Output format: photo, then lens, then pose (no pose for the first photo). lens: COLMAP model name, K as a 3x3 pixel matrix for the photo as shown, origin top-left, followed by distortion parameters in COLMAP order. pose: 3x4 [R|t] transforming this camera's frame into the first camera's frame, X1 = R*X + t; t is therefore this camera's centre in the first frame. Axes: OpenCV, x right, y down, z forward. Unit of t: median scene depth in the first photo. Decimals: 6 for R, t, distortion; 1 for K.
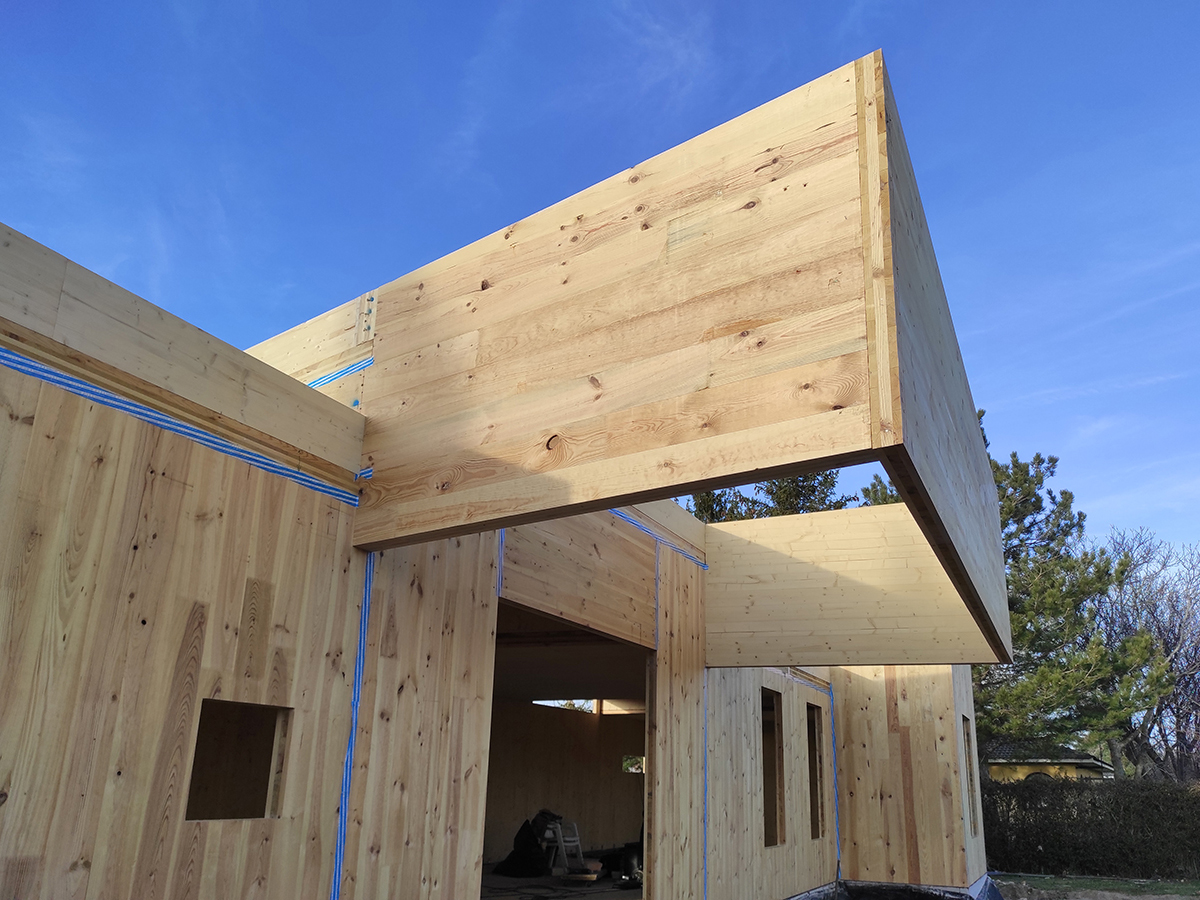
lens RADIAL K [[874.0, 0, 600.3], [0, 874.0, 512.9], [0, 0, 1]] dist [0.066603, -0.064784]
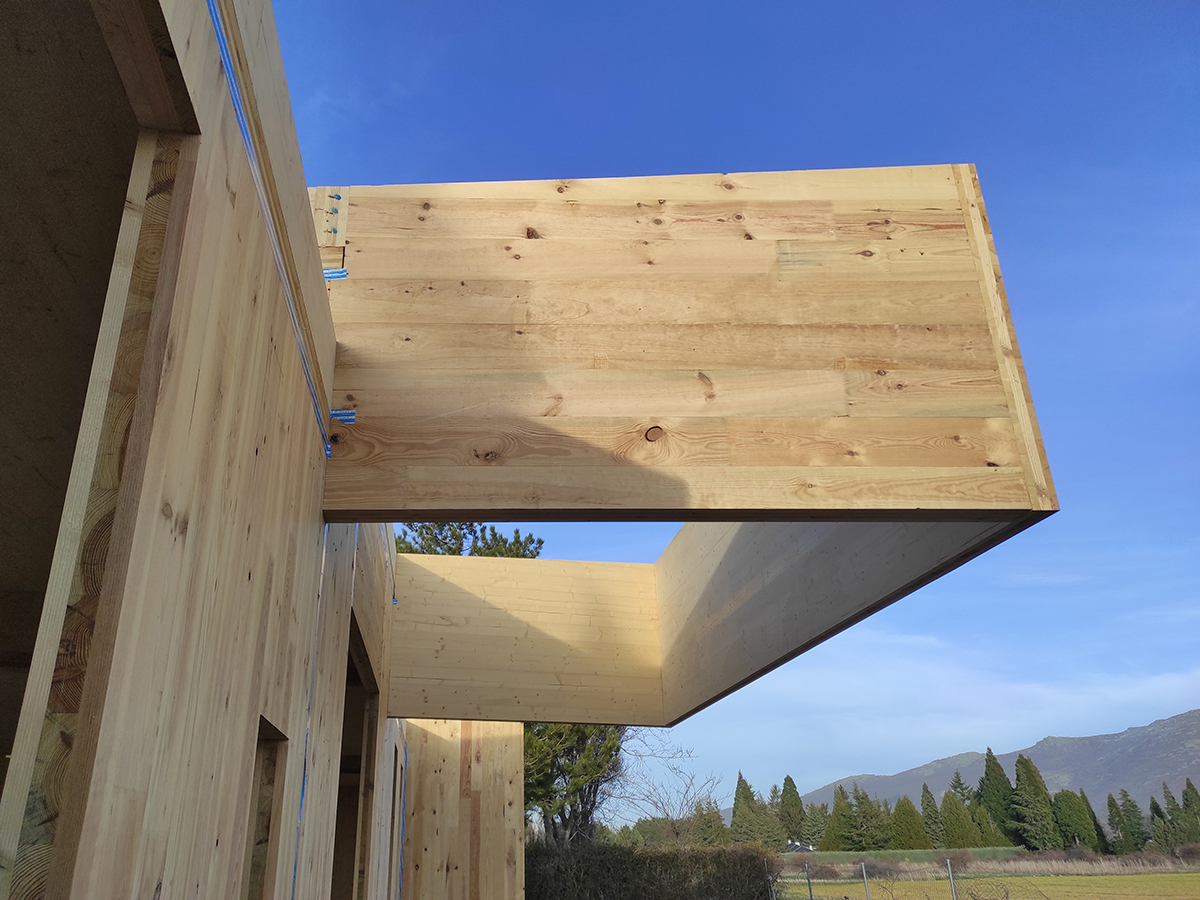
lens RADIAL K [[887.8, 0, 600.0], [0, 887.8, 450.0], [0, 0, 1]] dist [0.073170, -0.077539]
pose [[0.820507, 0.214817, 0.529737, -0.235875], [-0.145206, 0.974632, -0.170319, 0.038788], [-0.552886, 0.062827, 0.830885, 0.128057]]
